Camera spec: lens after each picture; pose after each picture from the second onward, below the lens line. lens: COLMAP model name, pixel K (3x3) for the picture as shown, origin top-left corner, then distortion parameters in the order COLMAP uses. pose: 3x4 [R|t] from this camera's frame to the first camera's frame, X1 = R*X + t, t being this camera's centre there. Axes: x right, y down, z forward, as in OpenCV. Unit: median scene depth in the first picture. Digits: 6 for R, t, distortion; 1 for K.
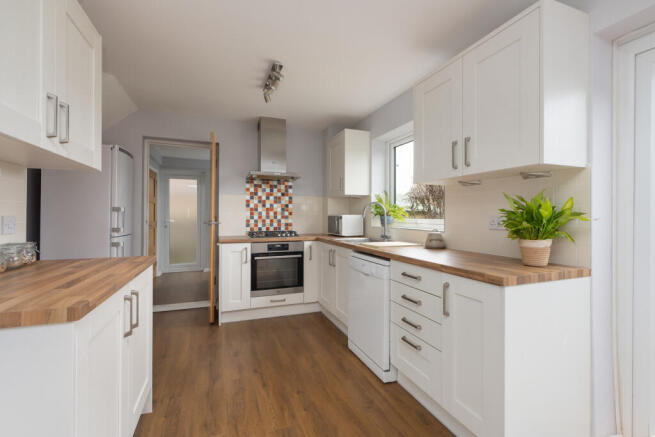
lens RADIAL K [[300.2, 0, 328.2], [0, 300.2, 215.3], [0, 0, 1]] dist [-0.001660, -0.000341]
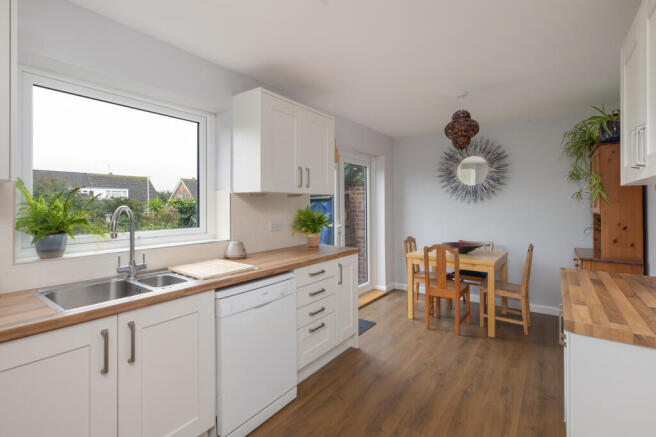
lens RADIAL K [[300.7, 0, 331.4], [0, 300.7, 200.9], [0, 0, 1]] dist [-0.001660, -0.000341]
pose [[-0.549909, 0.005829, 0.835204, -0.781674], [0.005757, 0.999978, -0.003188, -0.087936], [-0.835204, 0.003055, -0.549931, 1.615373]]
